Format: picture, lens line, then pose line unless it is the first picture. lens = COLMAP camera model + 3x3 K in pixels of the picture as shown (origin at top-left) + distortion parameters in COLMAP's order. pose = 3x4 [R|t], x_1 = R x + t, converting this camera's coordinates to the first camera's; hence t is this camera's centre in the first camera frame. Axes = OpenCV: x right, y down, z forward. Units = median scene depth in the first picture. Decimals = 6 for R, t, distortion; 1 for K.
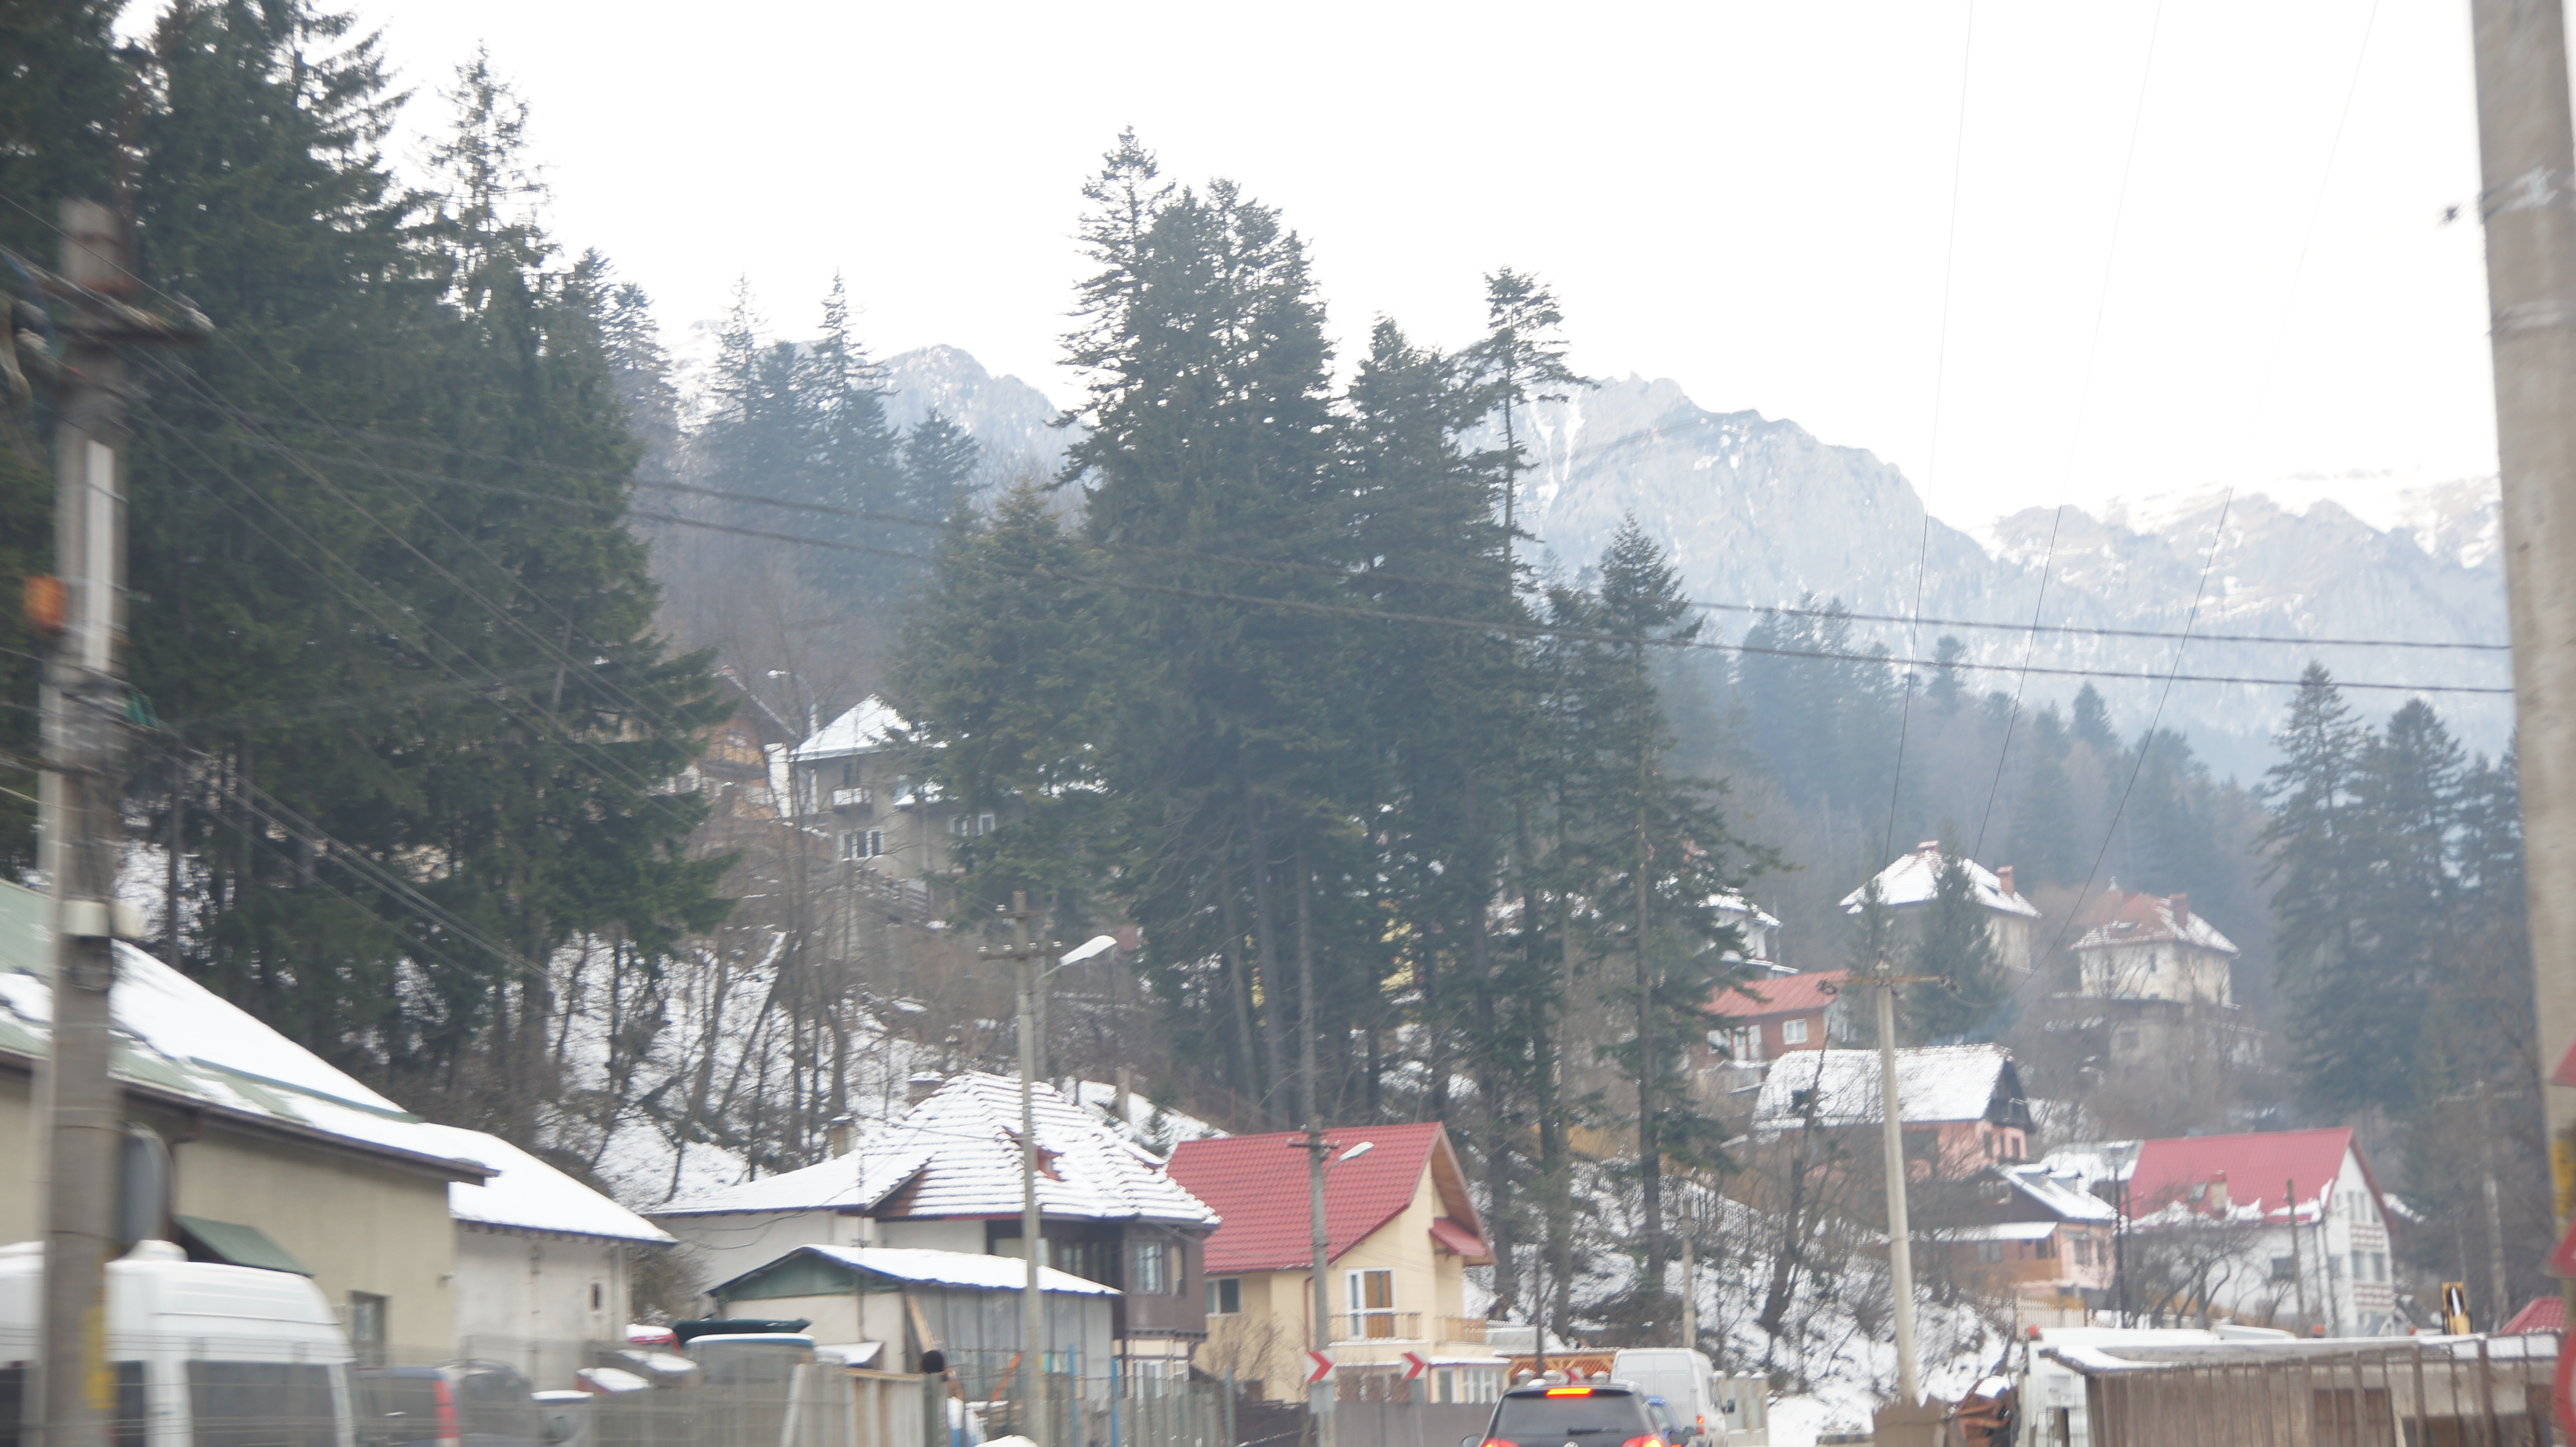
lens RADIAL K [[4413.6, 0, 1273.9], [0, 4413.6, 763.3], [0, 0, 1]] dist [0.192407, 0.027395]
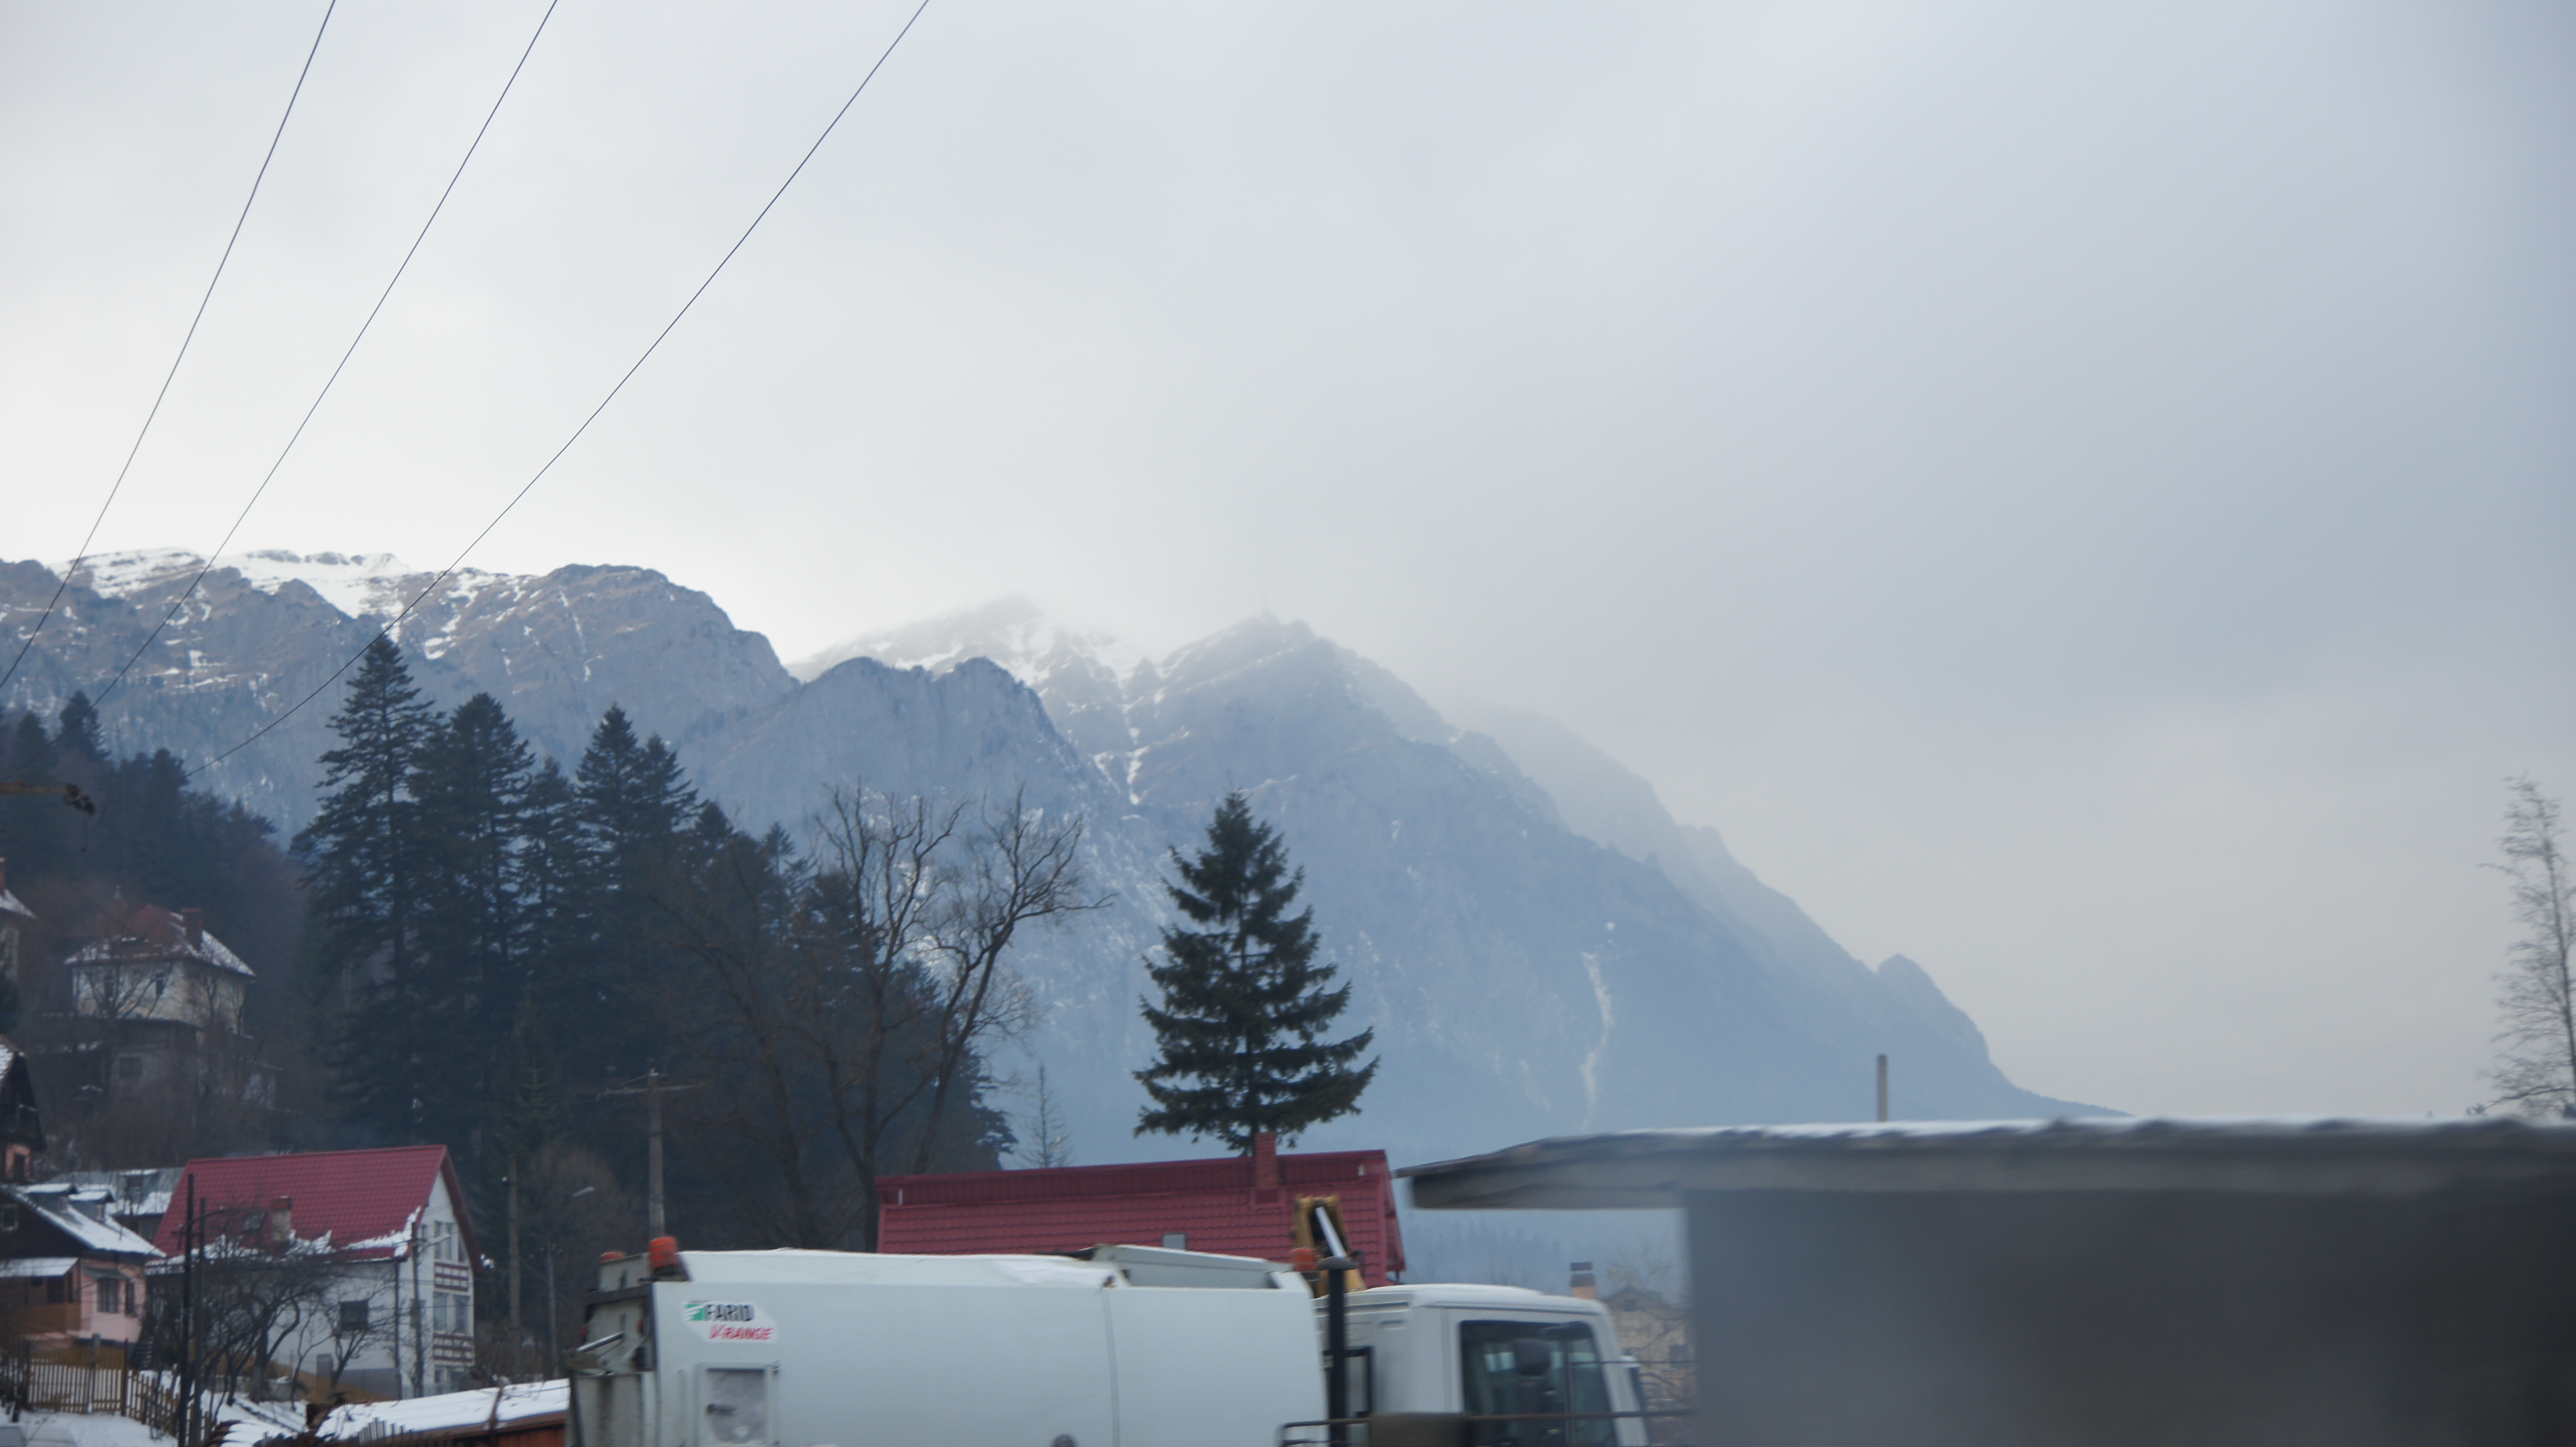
lens RADIAL K [[4413.6, 0, 1273.9], [0, 4413.6, 763.3], [0, 0, 1]] dist [0.192407, 0.027395]
pose [[0.897860, 0.066352, 0.435253, 0.016461], [-0.058134, 0.997790, -0.032186, 0.029763], [-0.436427, 0.003596, 0.899732, 0.200054]]
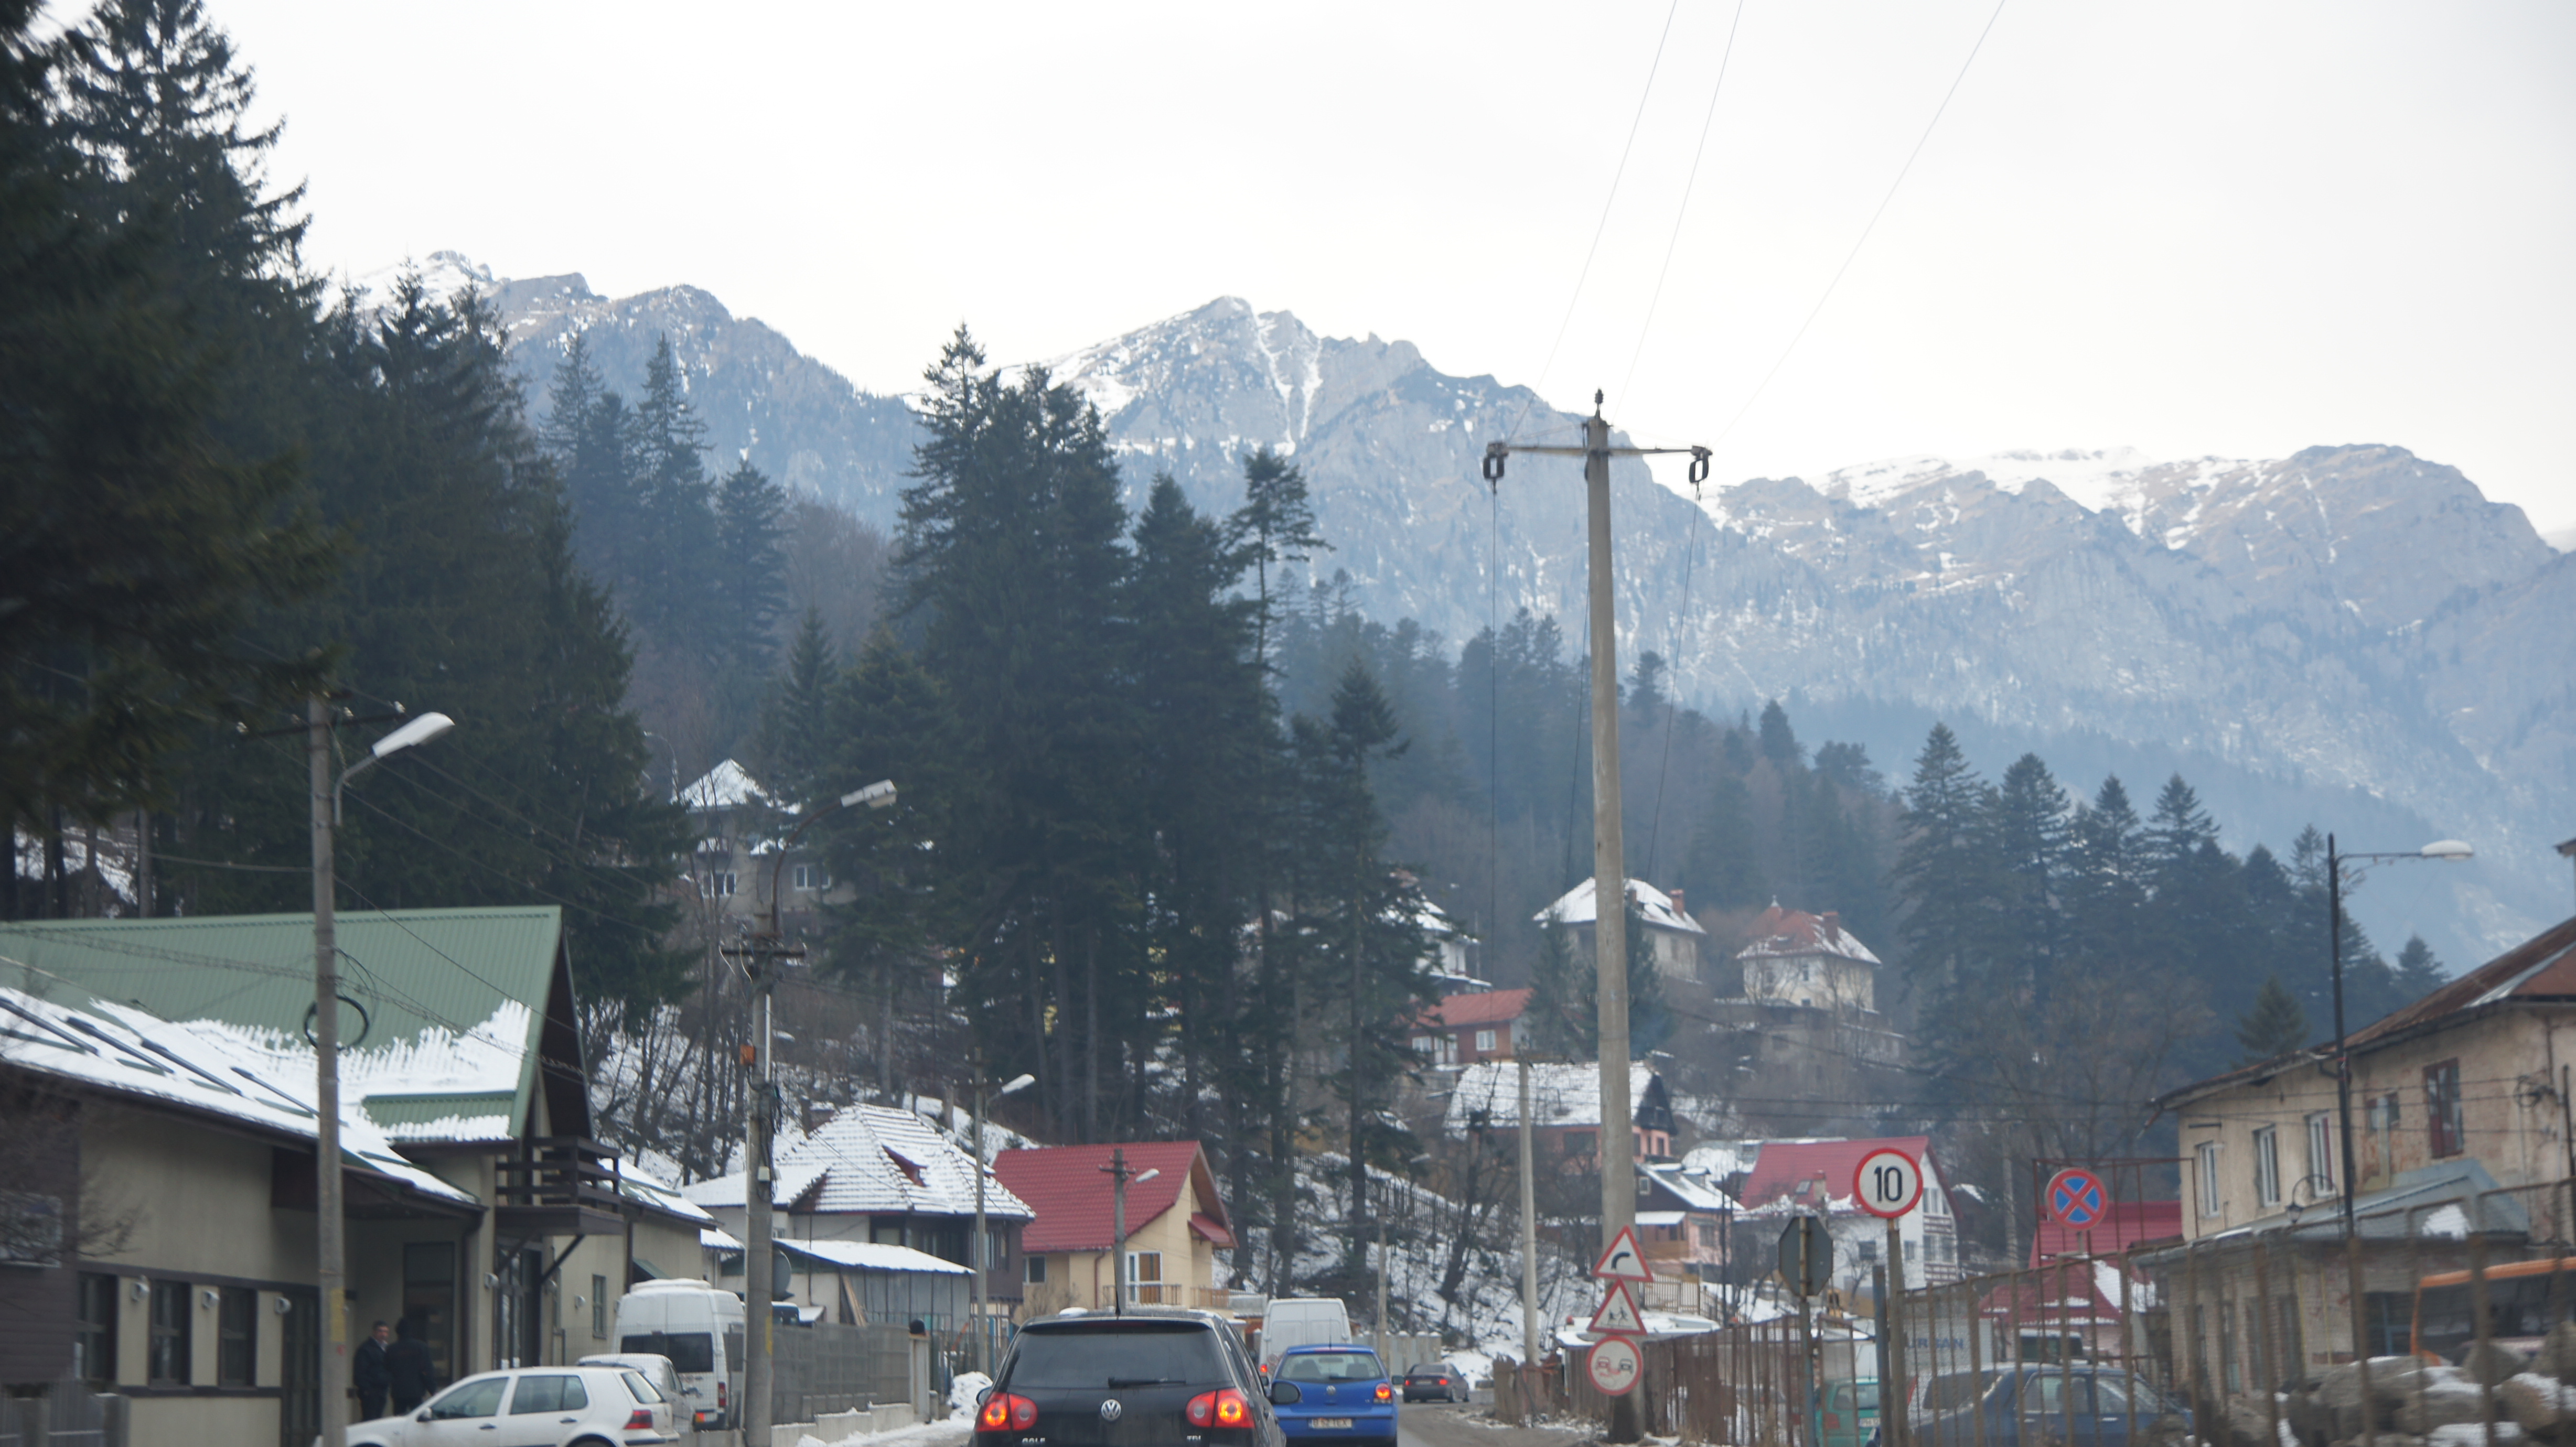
lens RADIAL K [[4413.6, 0, 1273.9], [0, 4413.6, 763.3], [0, 0, 1]] dist [0.192407, 0.027395]
pose [[0.997778, 0.025853, 0.061405, -0.015910], [-0.026614, 0.999578, 0.011608, -0.031391], [-0.061079, -0.013216, 0.998045, -0.210541]]
